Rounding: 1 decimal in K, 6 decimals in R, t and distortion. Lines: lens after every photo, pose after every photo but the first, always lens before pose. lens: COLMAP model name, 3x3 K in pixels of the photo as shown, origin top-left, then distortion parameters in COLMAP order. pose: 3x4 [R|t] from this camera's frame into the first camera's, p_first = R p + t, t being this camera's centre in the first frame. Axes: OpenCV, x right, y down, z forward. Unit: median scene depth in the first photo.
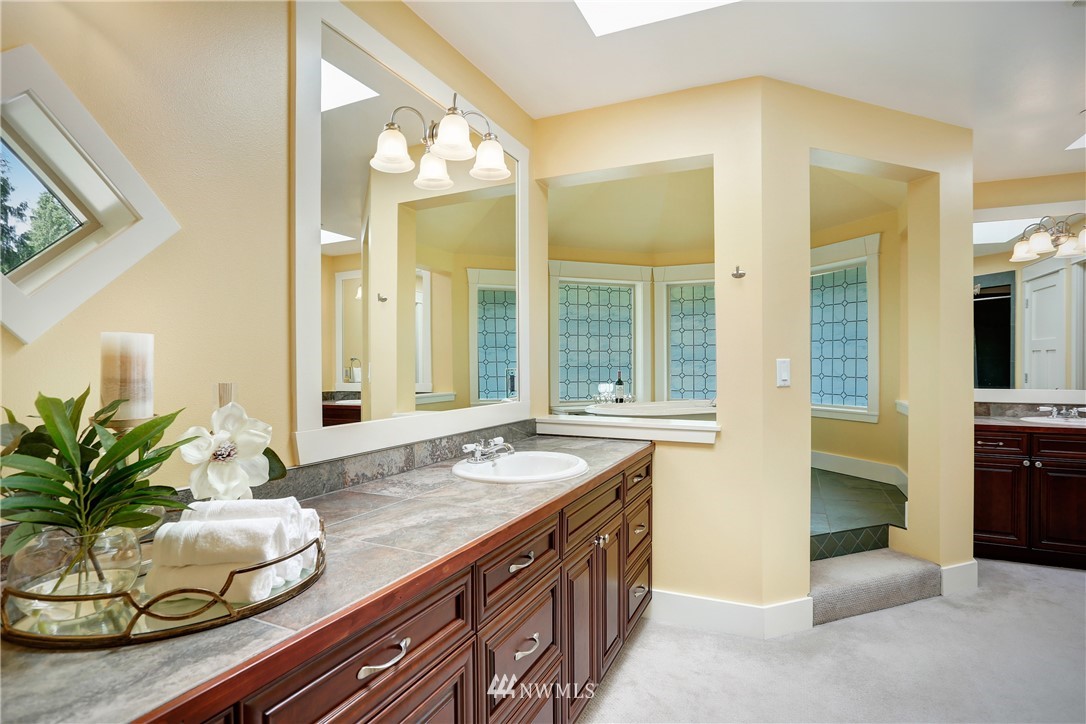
lens RADIAL K [[541.6, 0, 544.4], [0, 541.6, 363.0], [0, 0, 1]] dist [-0.020492, -0.000196]
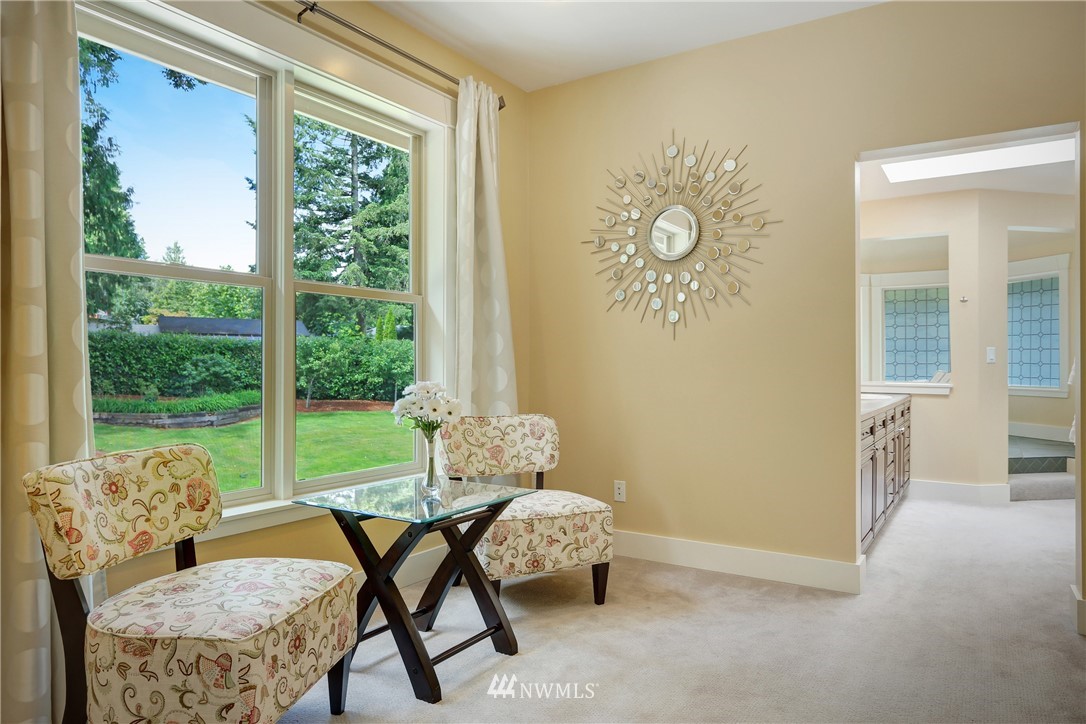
lens RADIAL K [[721.1, 0, 542.6], [0, 721.1, 361.6], [0, 0, 1]] dist [0.025283, 0.001736]
pose [[0.992585, 0.000834, -0.121551, -0.436948], [-0.000587, 0.999998, 0.002067, 0.020507], [0.121552, -0.001981, 0.992583, -0.933029]]
